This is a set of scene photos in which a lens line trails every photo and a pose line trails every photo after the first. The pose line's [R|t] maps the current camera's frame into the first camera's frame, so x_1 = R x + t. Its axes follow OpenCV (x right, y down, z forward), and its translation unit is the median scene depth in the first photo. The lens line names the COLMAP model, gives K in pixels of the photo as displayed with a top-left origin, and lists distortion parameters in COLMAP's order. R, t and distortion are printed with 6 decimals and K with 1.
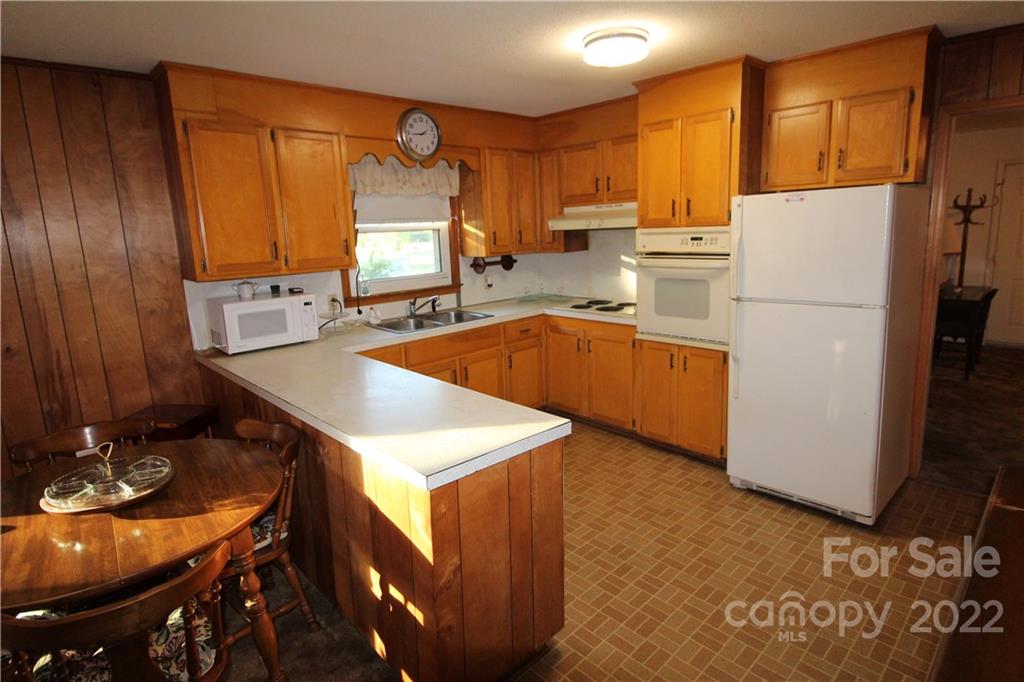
lens RADIAL K [[546.8, 0, 517.0], [0, 546.8, 324.8], [0, 0, 1]] dist [0.019901, -0.023012]
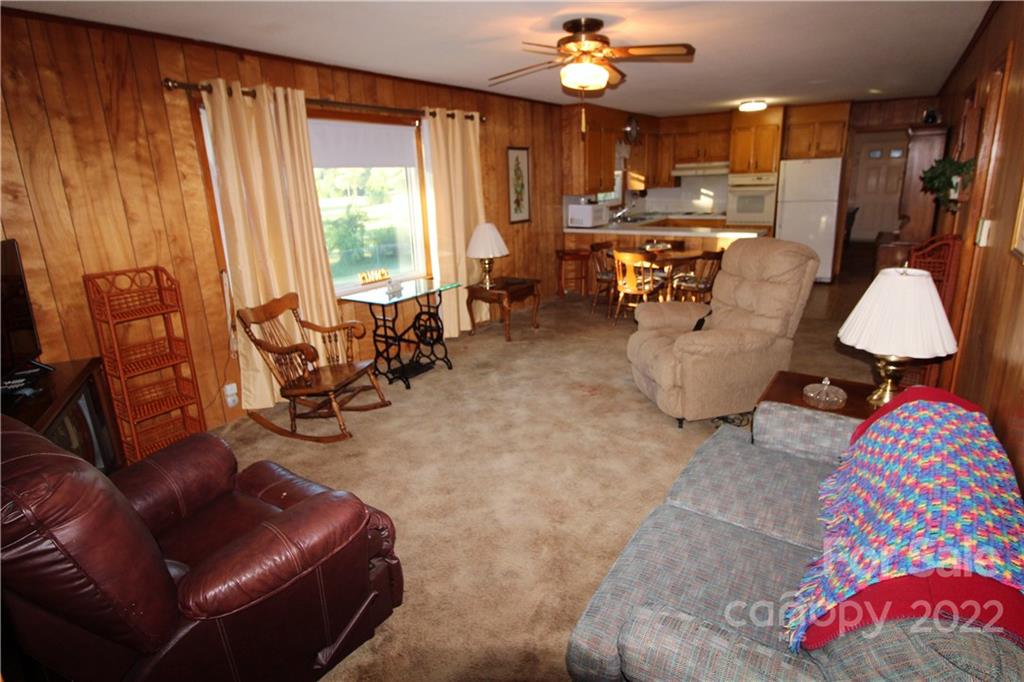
lens RADIAL K [[546.8, 0, 517.0], [0, 546.8, 324.8], [0, 0, 1]] dist [0.019901, -0.023012]
pose [[0.978691, -0.048092, 0.199627, -0.940429], [0.032882, 0.996346, 0.078820, 0.197916], [-0.202688, -0.070577, 0.976697, -0.901866]]
